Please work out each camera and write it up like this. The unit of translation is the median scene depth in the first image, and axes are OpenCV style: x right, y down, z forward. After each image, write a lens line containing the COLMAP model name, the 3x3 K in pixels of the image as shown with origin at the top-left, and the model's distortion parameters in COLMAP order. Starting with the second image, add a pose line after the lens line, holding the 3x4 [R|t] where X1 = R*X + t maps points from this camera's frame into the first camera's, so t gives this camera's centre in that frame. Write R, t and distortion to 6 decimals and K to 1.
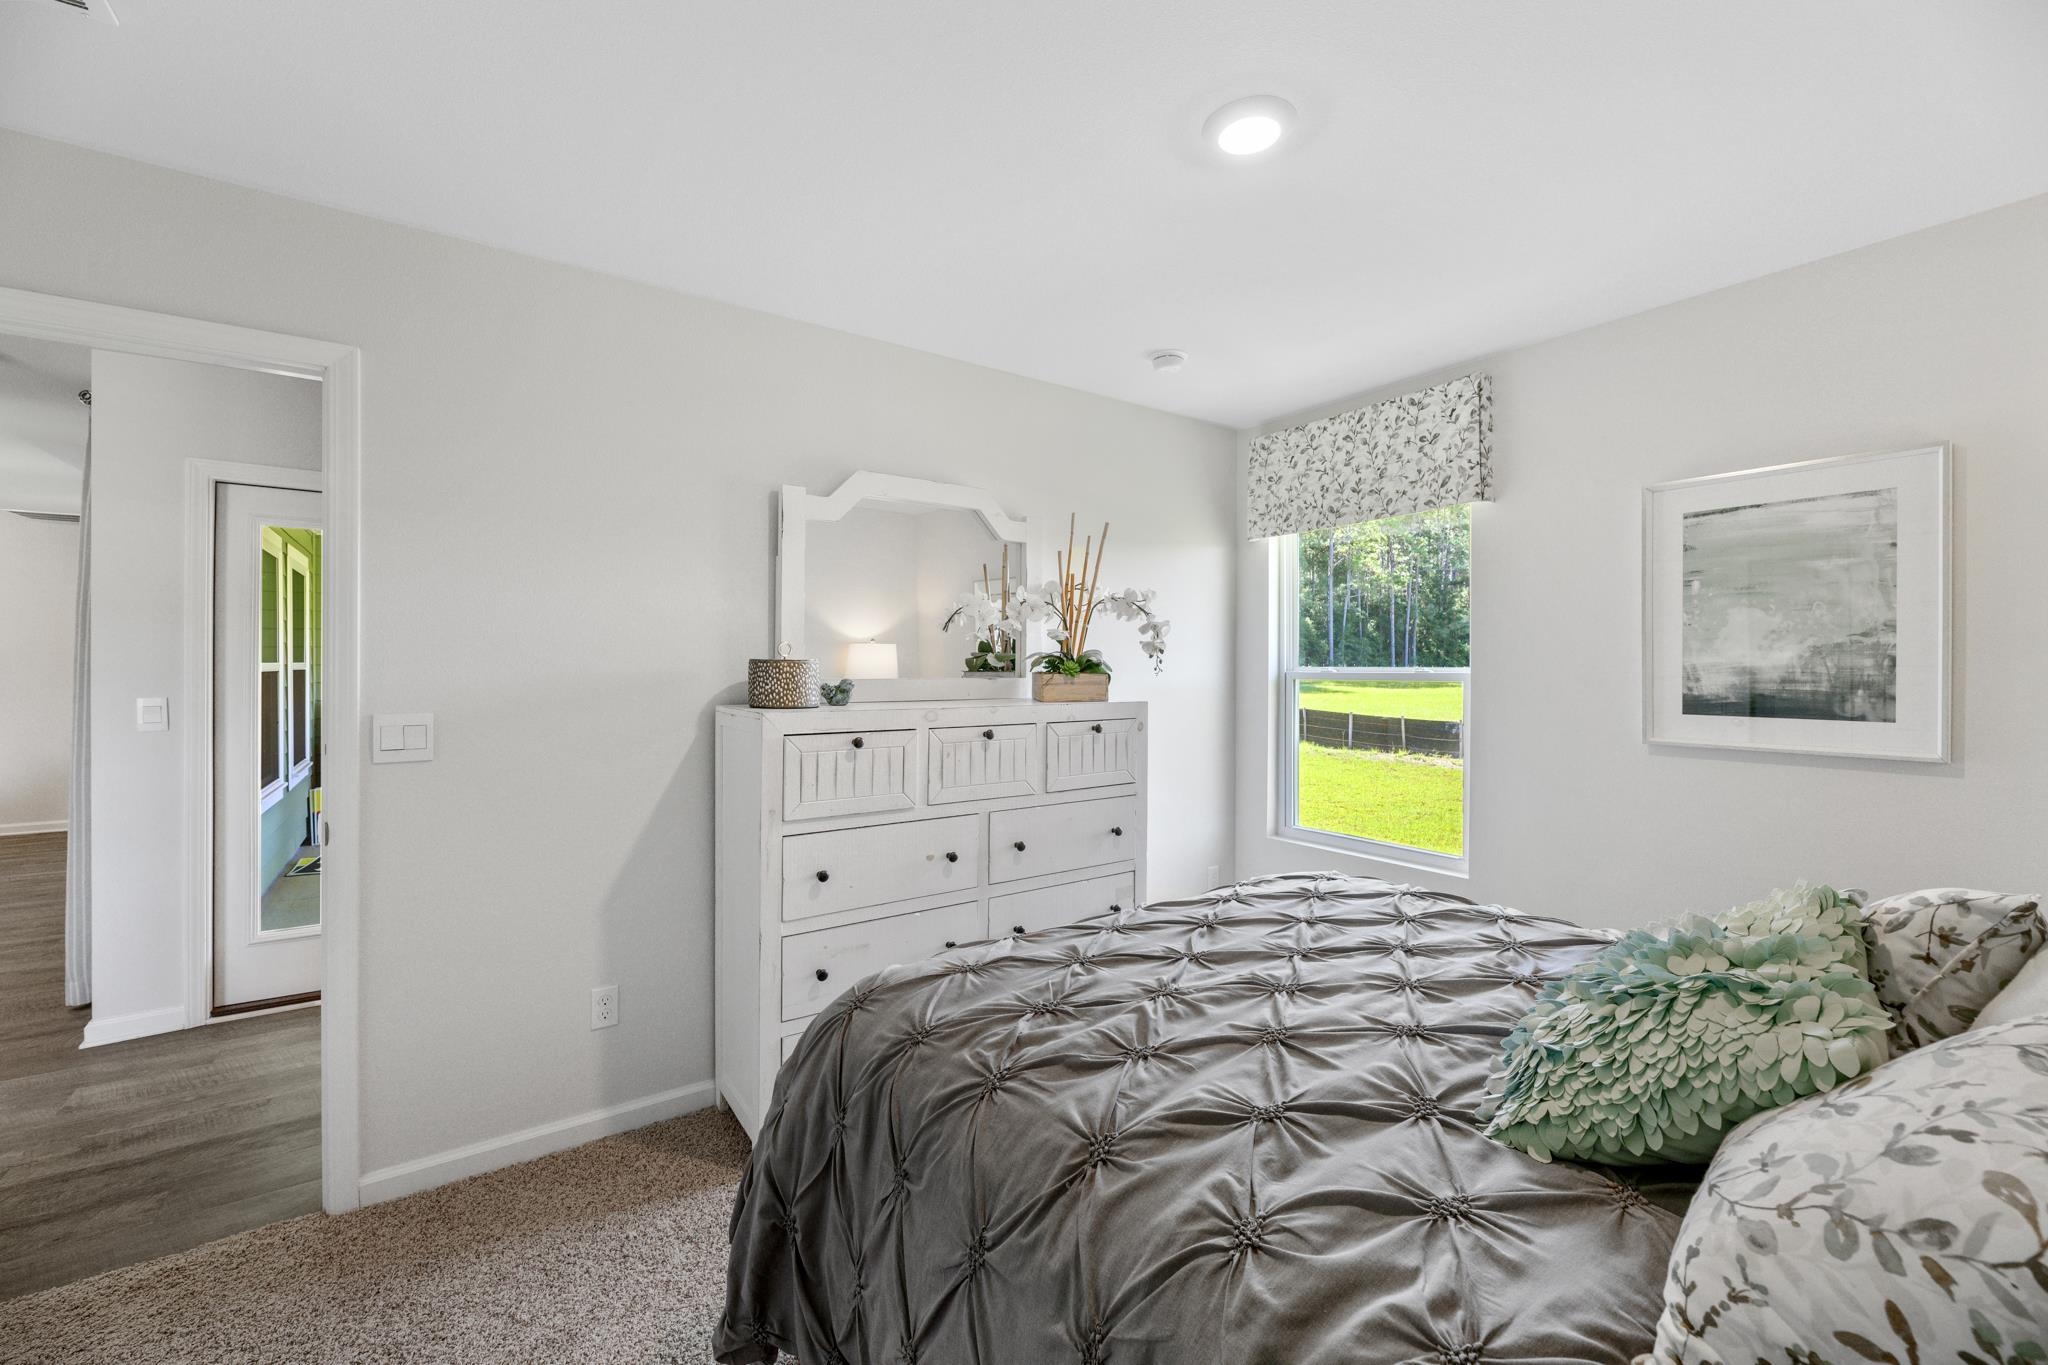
lens RADIAL K [[845.3, 0, 1024.7], [0, 845.3, 668.8], [0, 0, 1]] dist [0.001284, -0.004517]
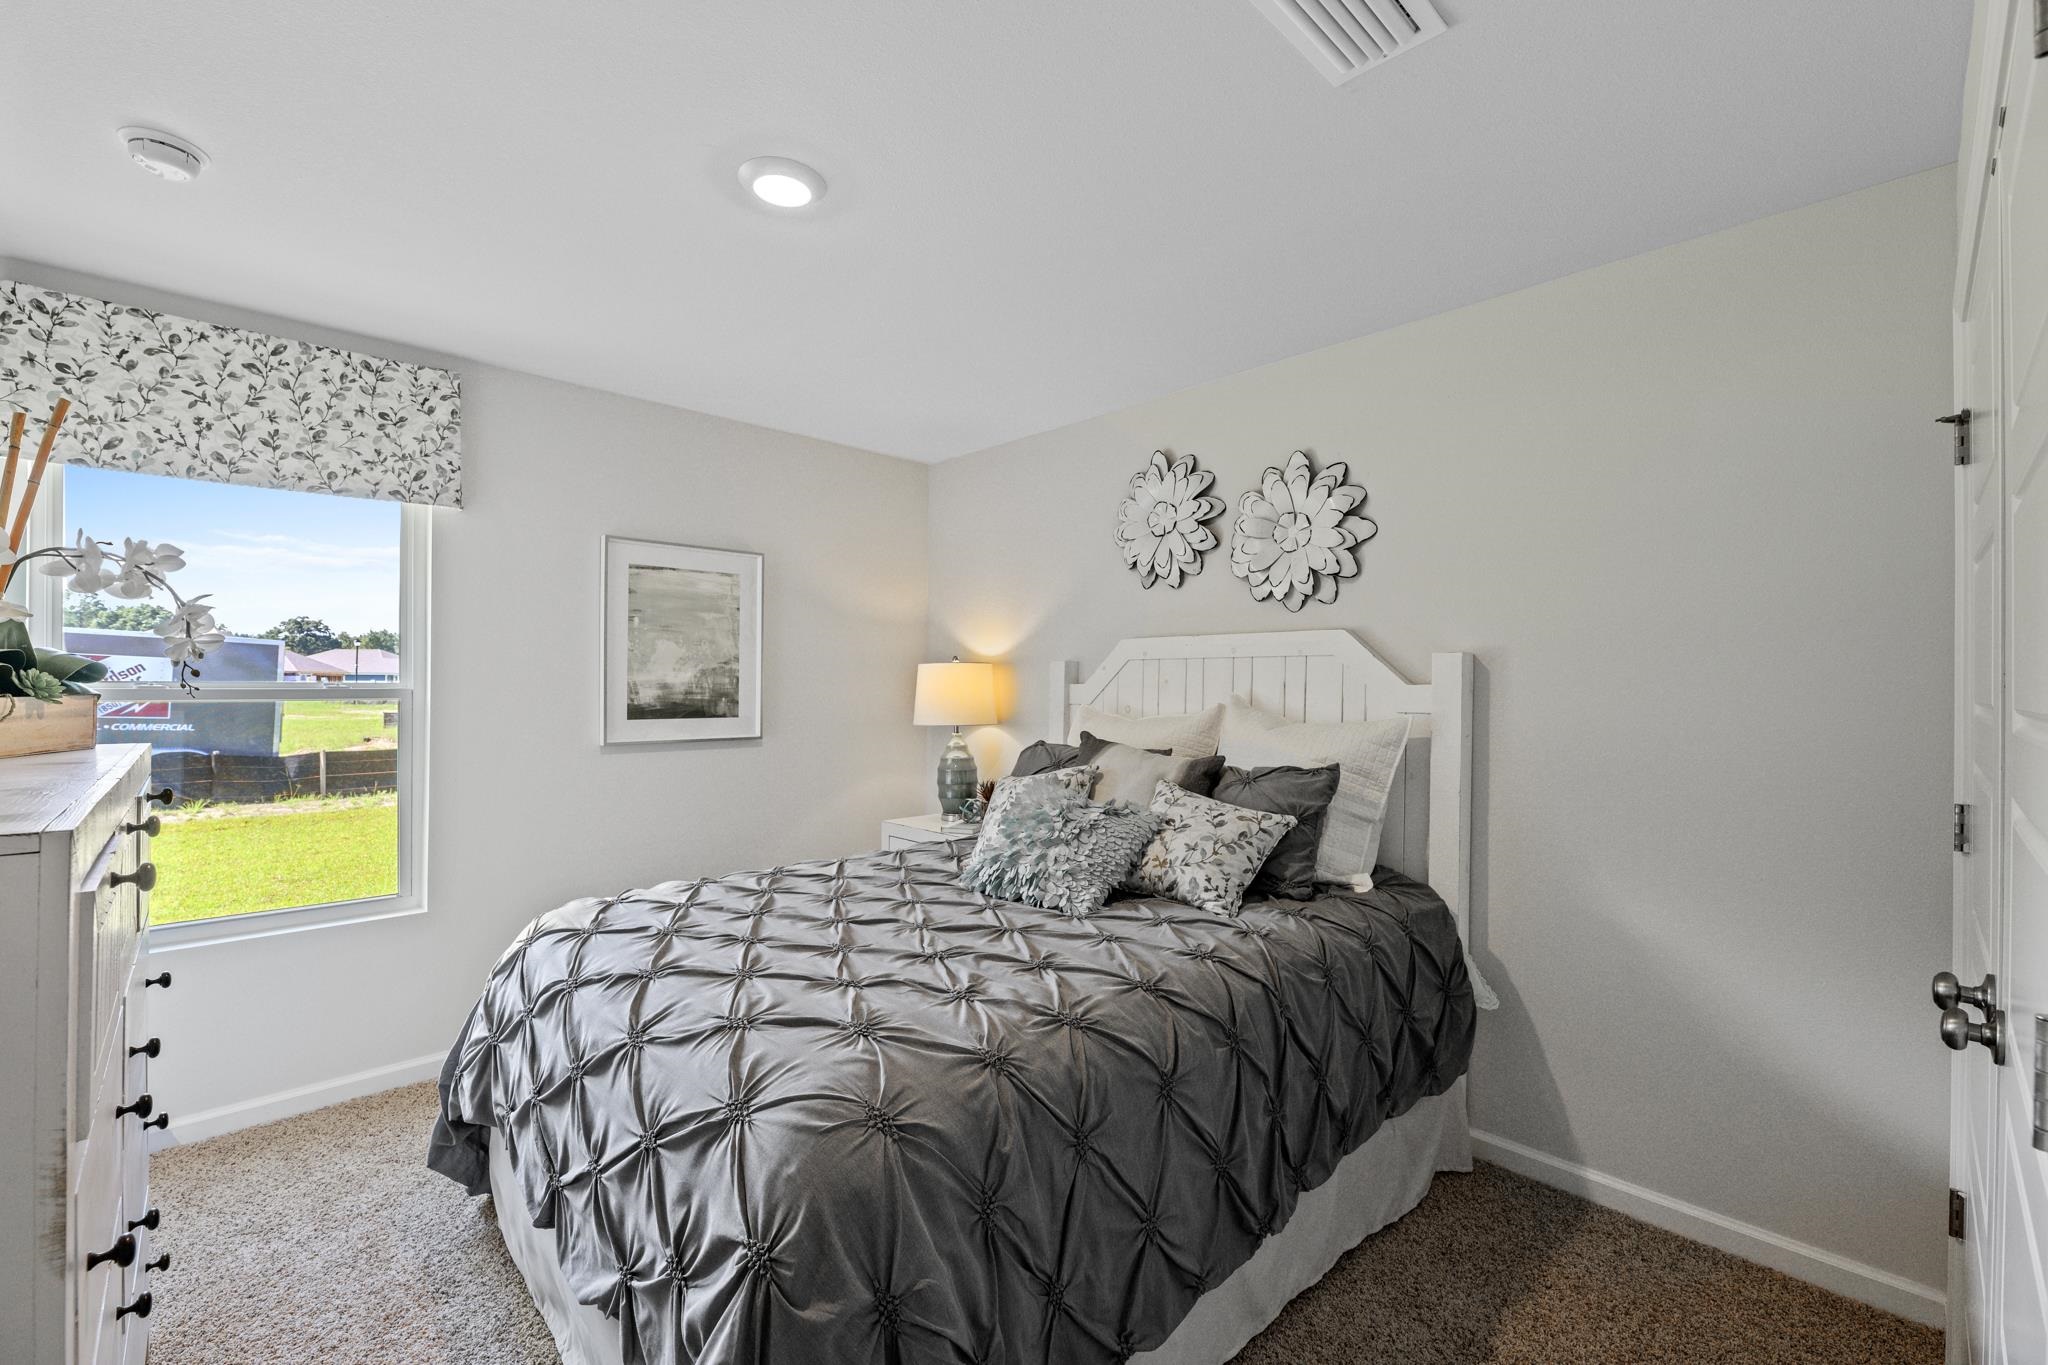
lens RADIAL K [[870.0, 0, 1023.2], [0, 870.0, 687.8], [0, 0, 1]] dist [-0.002190, -0.002044]
pose [[-0.167509, -0.005800, 0.985853, -0.632943], [-0.003107, 0.999981, 0.005356, -0.003794], [-0.985866, -0.002166, -0.167524, 0.634648]]
